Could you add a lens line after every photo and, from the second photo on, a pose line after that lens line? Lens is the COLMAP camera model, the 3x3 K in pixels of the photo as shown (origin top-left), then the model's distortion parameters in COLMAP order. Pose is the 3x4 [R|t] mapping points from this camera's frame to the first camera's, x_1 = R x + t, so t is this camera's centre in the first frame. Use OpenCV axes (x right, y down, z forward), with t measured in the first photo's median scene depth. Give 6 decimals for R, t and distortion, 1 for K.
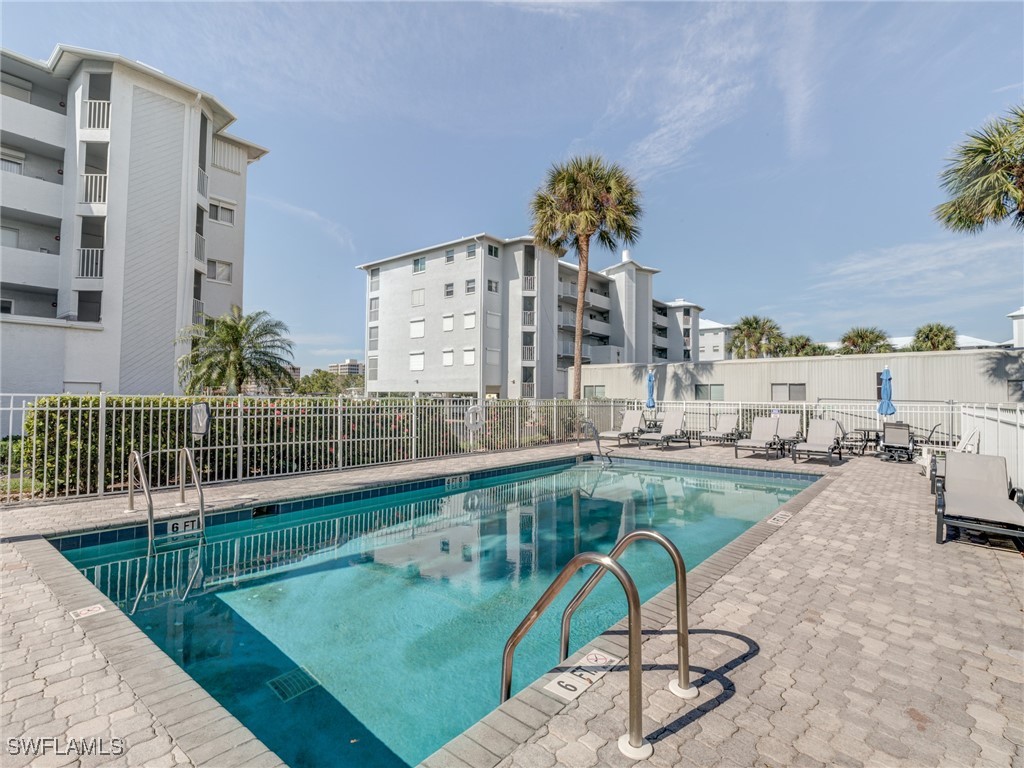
lens RADIAL K [[493.8, 0, 517.4], [0, 493.8, 384.7], [0, 0, 1]] dist [0.000623, 0.000738]
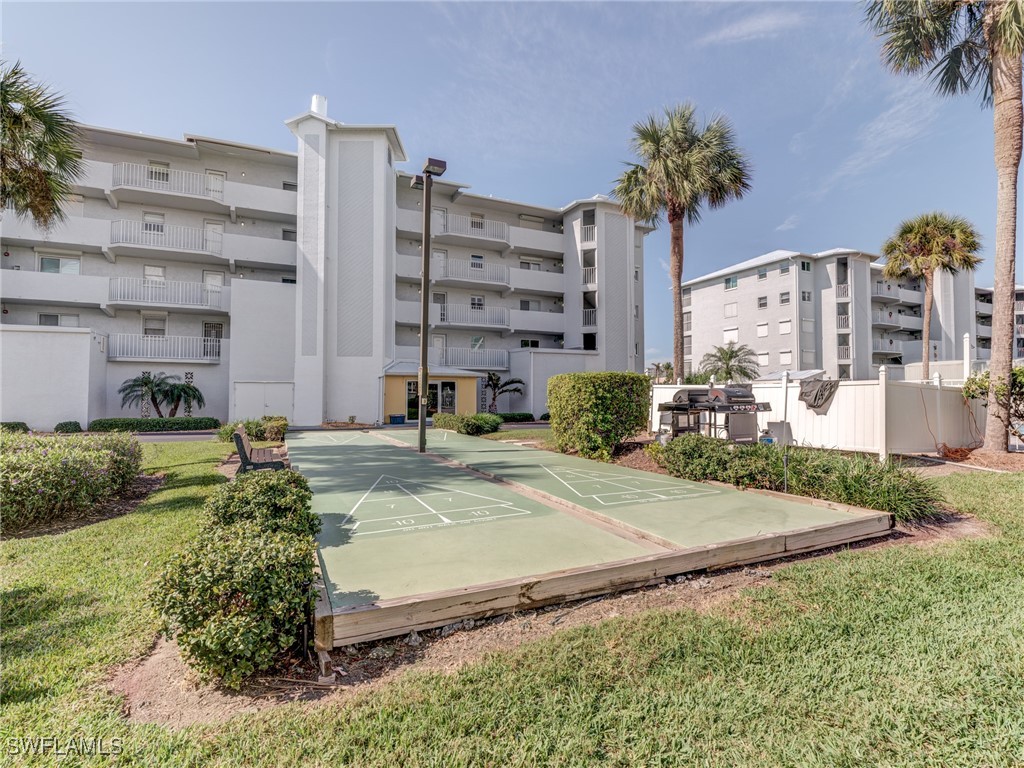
lens RADIAL K [[507.1, 0, 512.0], [0, 507.1, 384.0], [0, 0, 1]] dist [0.000218, -0.018847]
pose [[0.895883, -0.019275, -0.443871, -0.146410], [0.019185, 0.999805, -0.004694, -0.000422], [0.443875, -0.004310, 0.896078, -0.379938]]
